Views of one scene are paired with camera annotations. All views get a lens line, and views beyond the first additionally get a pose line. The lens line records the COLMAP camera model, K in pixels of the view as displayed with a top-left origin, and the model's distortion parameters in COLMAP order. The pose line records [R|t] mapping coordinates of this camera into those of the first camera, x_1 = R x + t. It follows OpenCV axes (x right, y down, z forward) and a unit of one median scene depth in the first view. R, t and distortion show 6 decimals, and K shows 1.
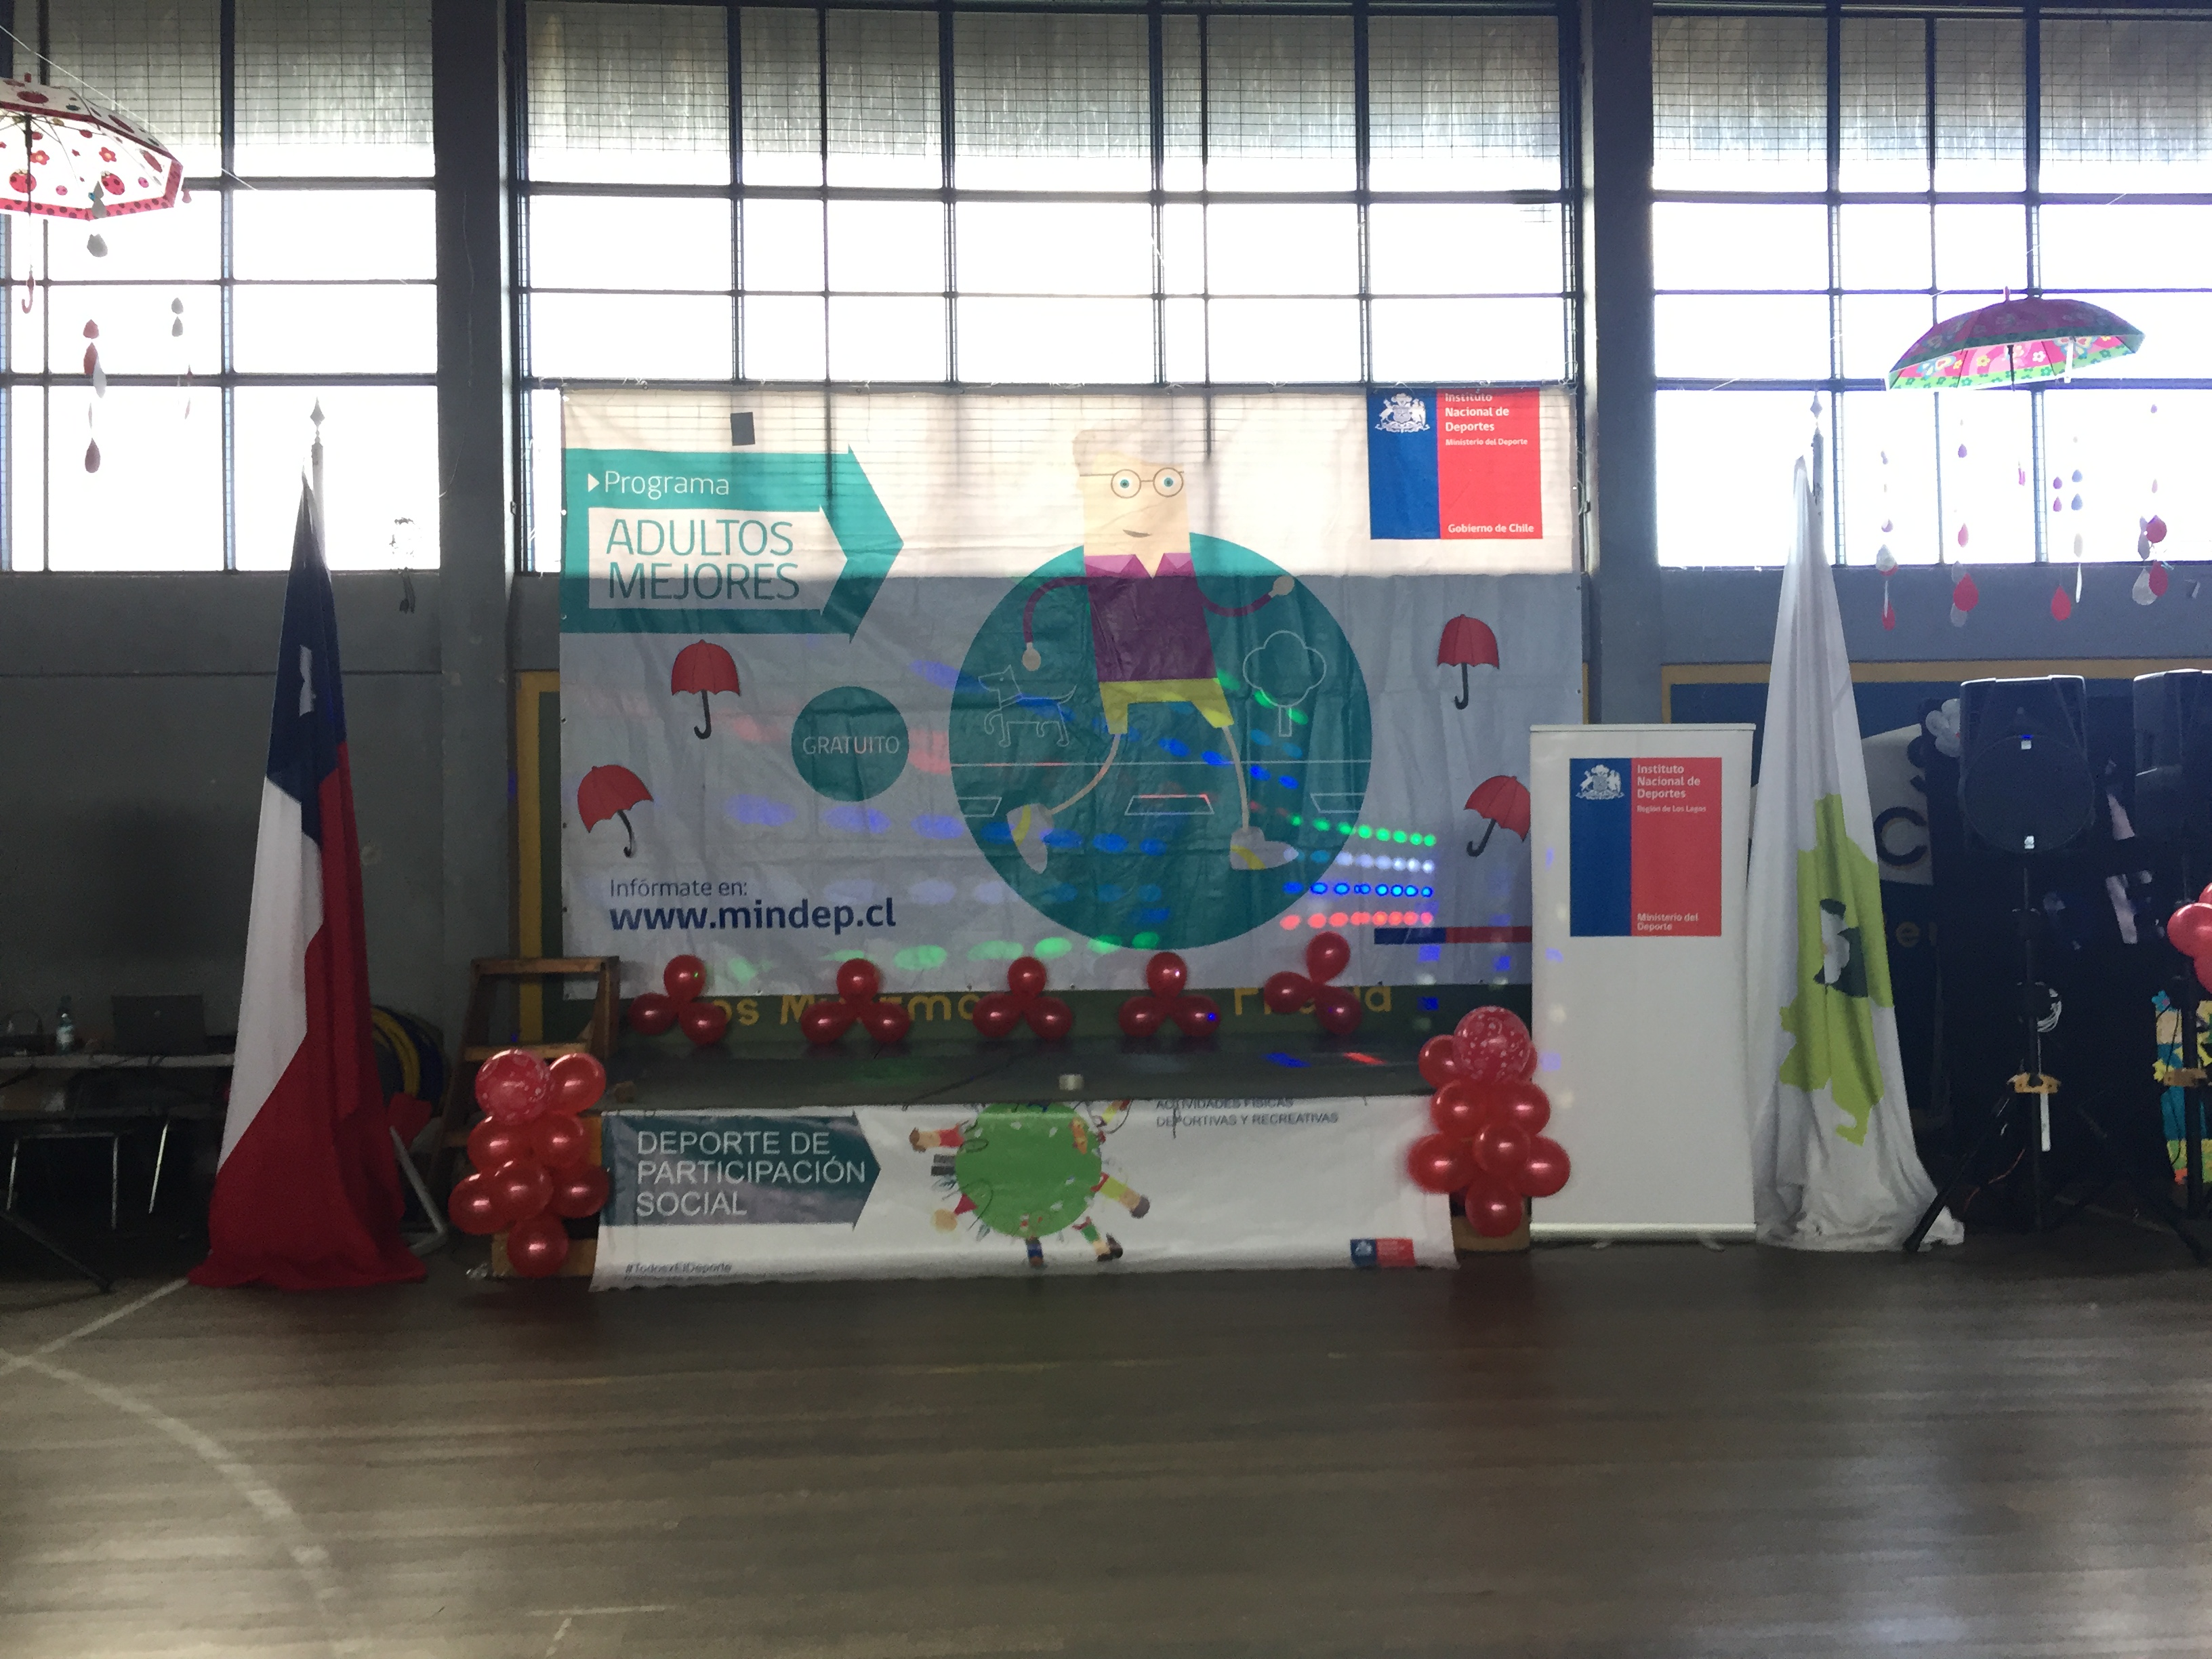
lens RADIAL K [[1885.8, 0, 1104.2], [0, 1885.8, 833.4], [0, 0, 1]] dist [0.074081, -0.095103]
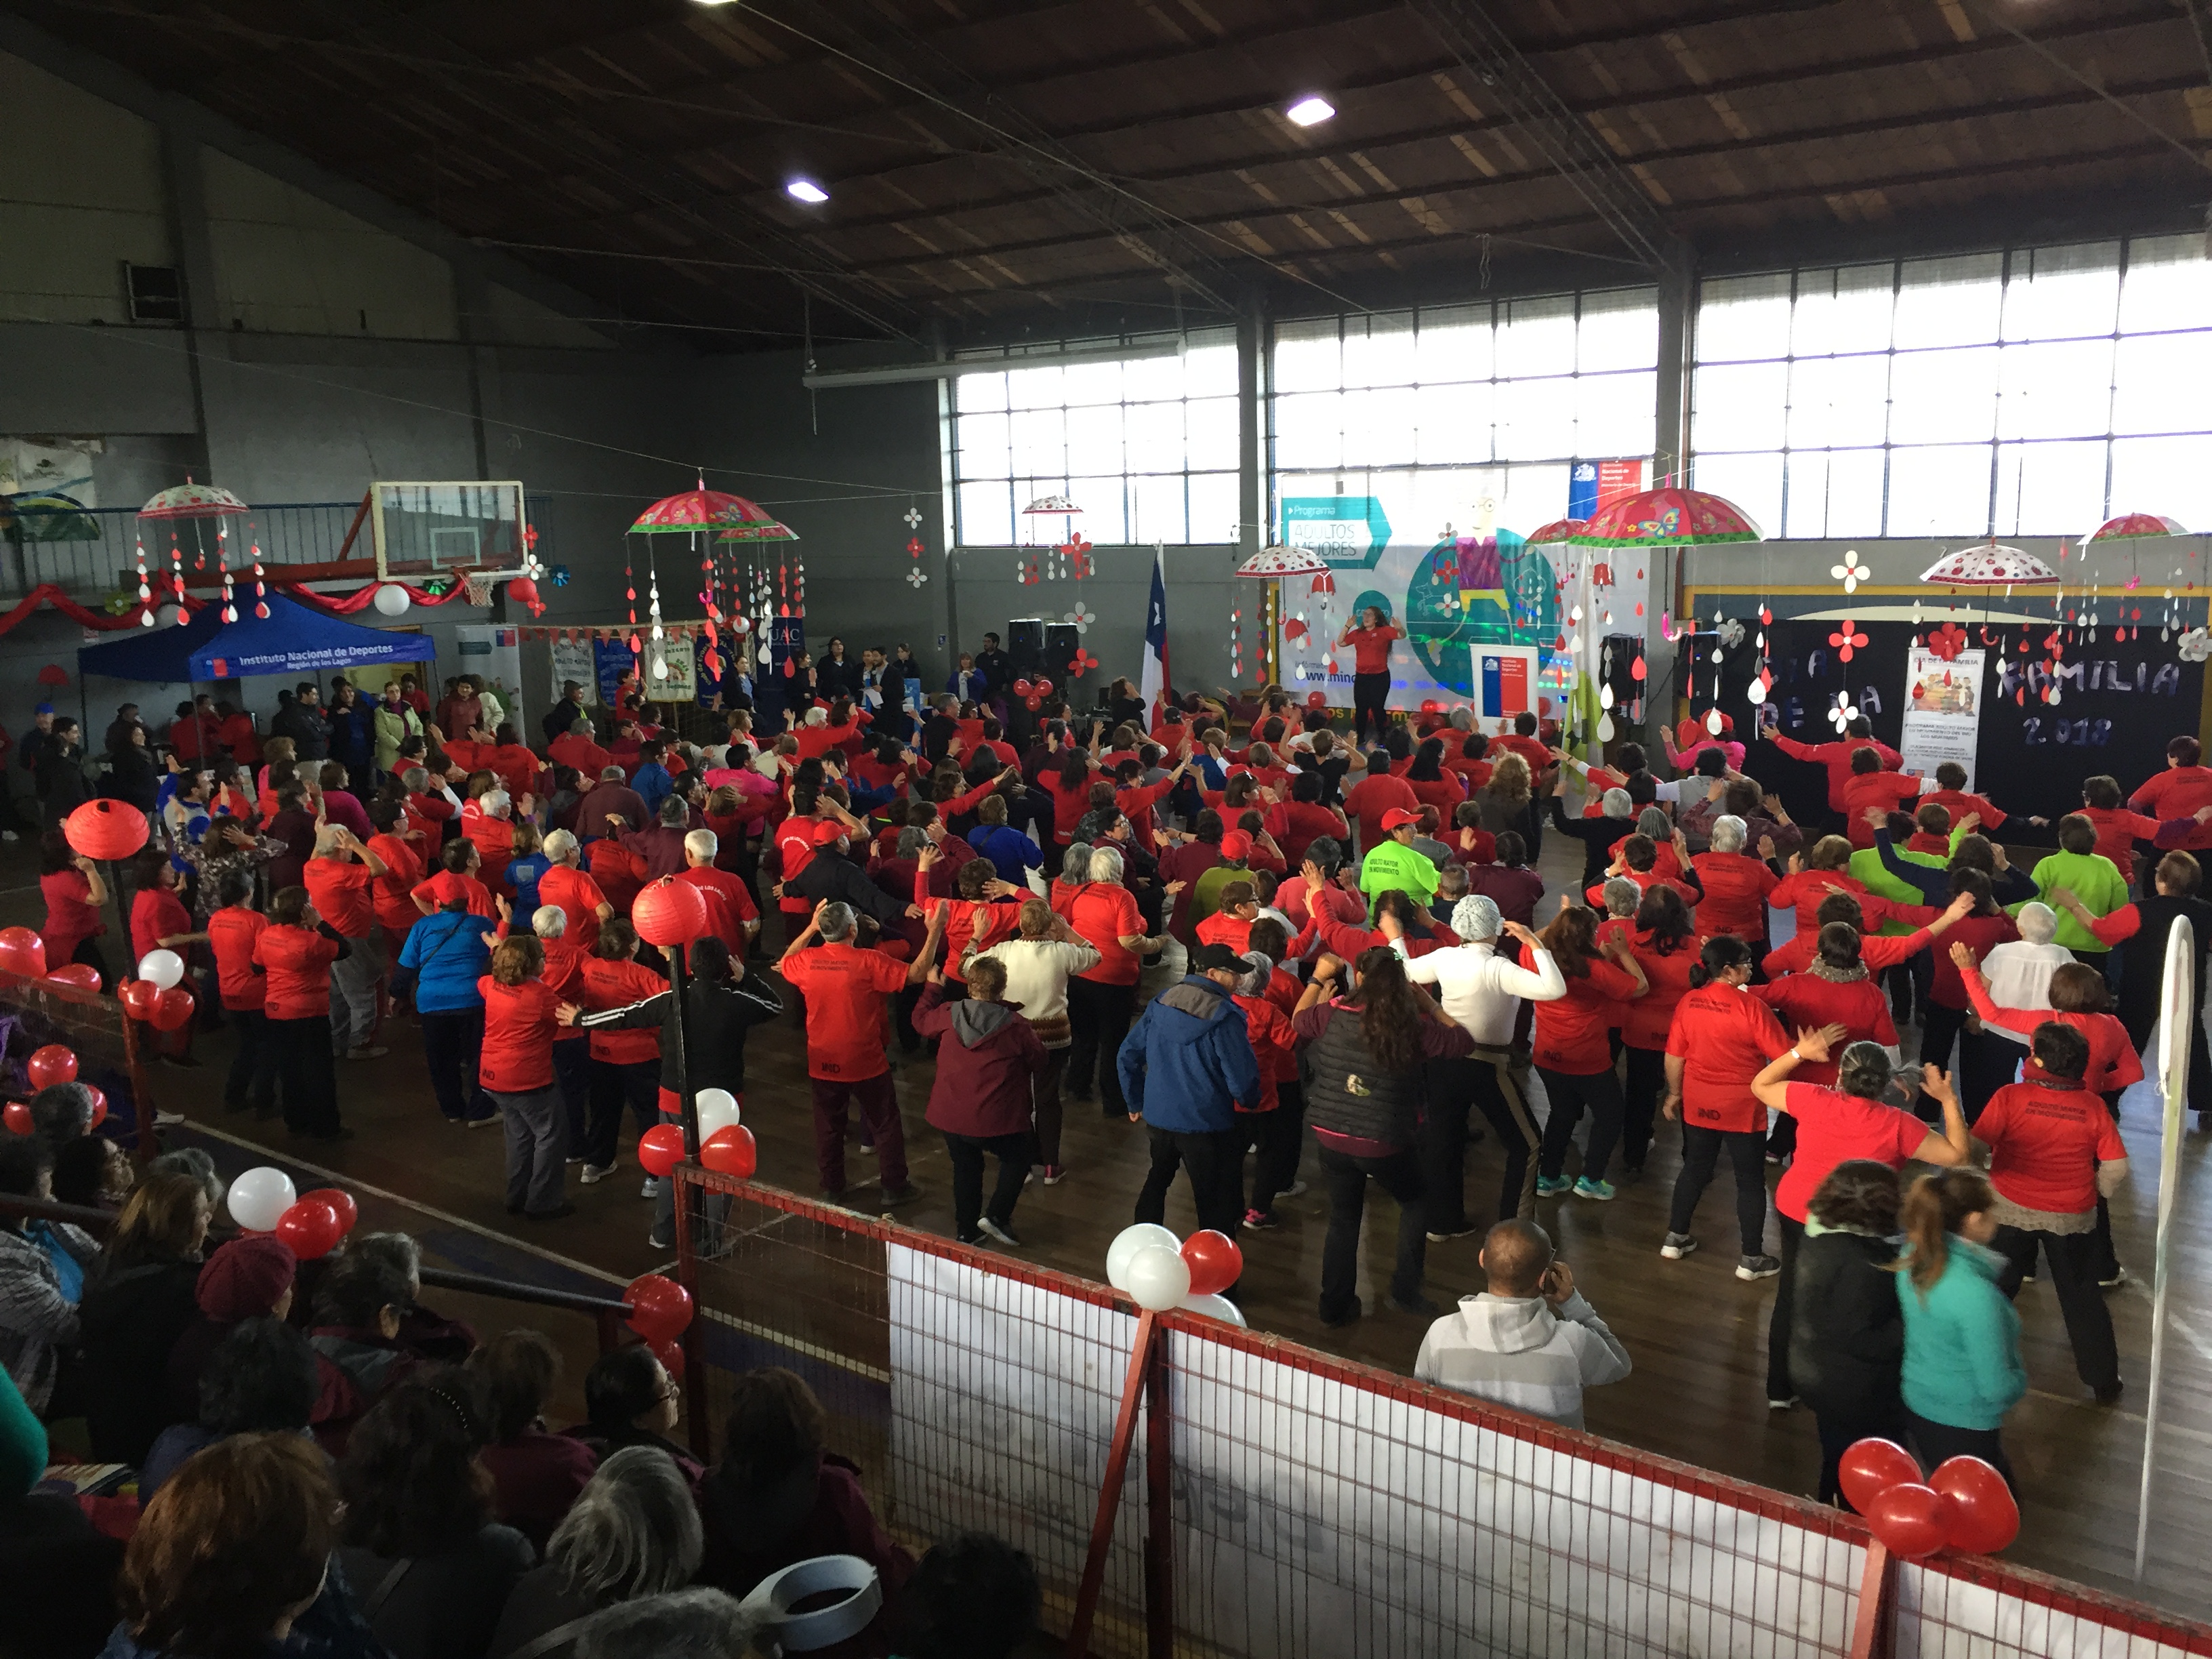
lens RADIAL K [[1910.9, 0, 1108.6], [0, 1910.9, 828.3], [0, 0, 1]] dist [0.066232, -0.089640]
pose [[0.743731, 0.109178, -0.659504, 1.339740], [0.031257, 0.979814, 0.197454, -0.283738], [0.667748, -0.167467, 0.725305, -1.168278]]
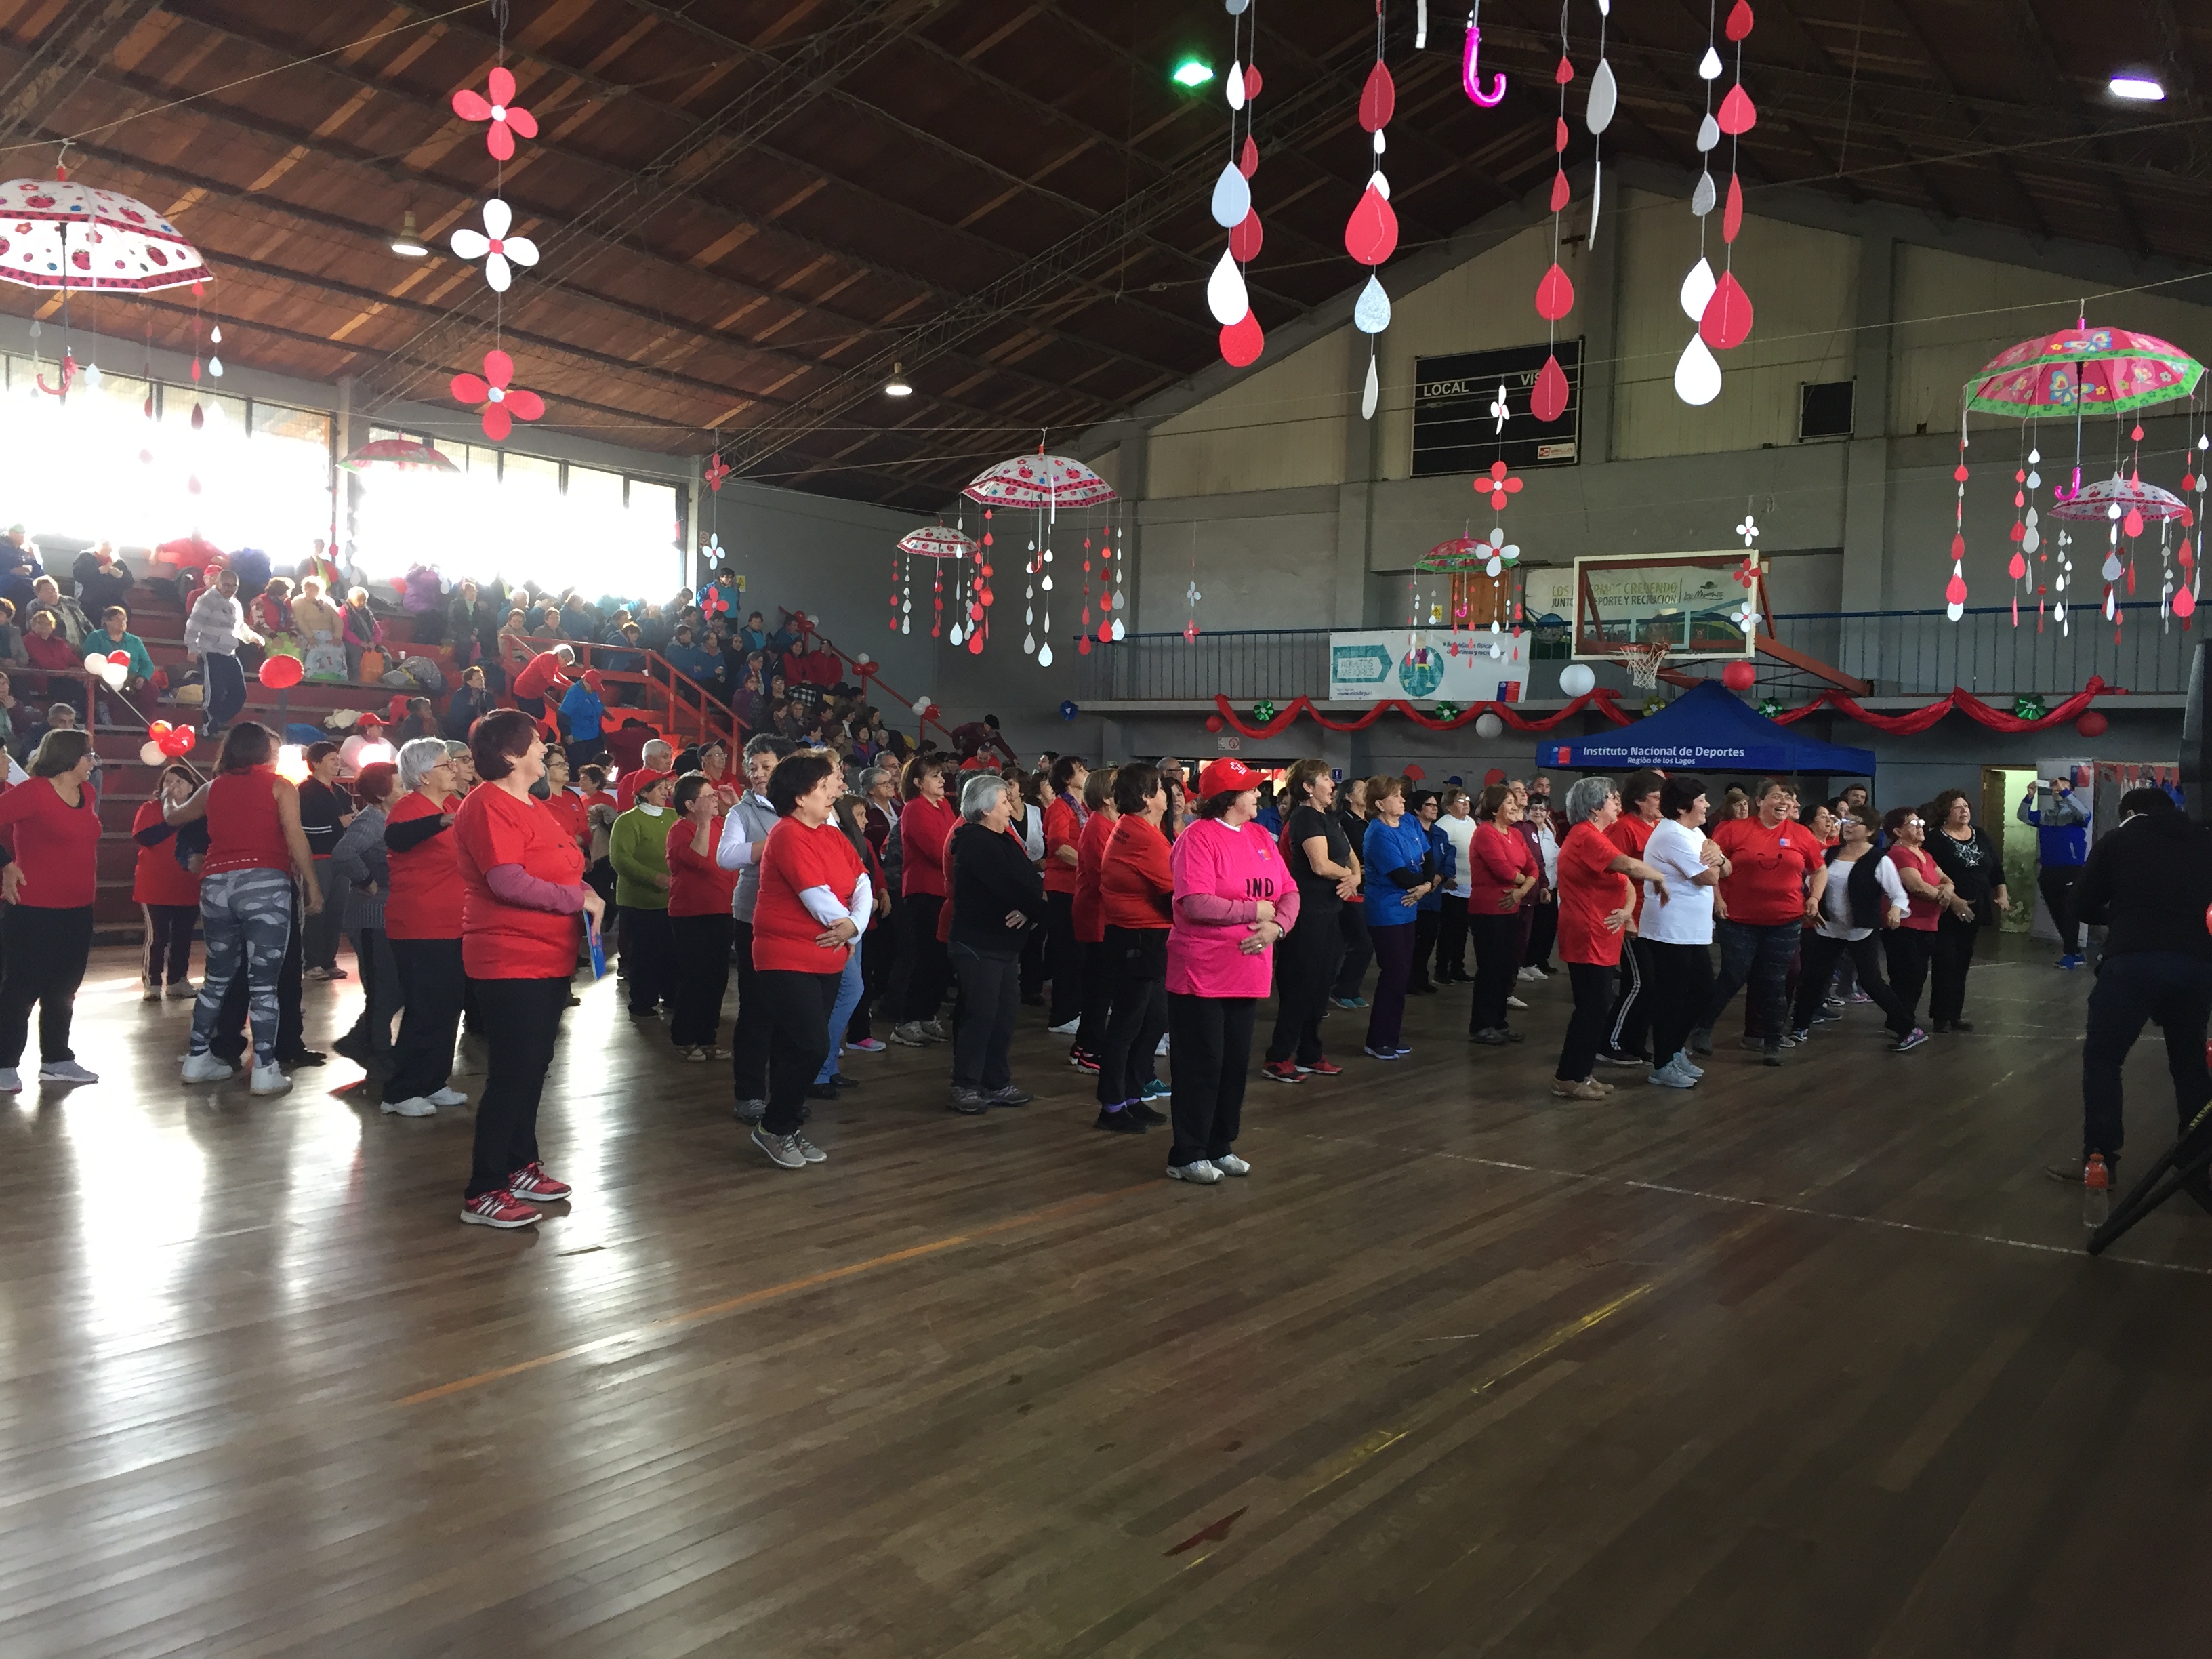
lens RADIAL K [[1898.2, 0, 1112.6], [0, 1898.2, 835.9], [0, 0, 1]] dist [0.059748, -0.074073]
pose [[-0.612053, 0.017131, -0.790631, 1.180266], [-0.004314, 0.999678, 0.025000, -0.001200], [0.790805, 0.018712, -0.611782, 0.857929]]
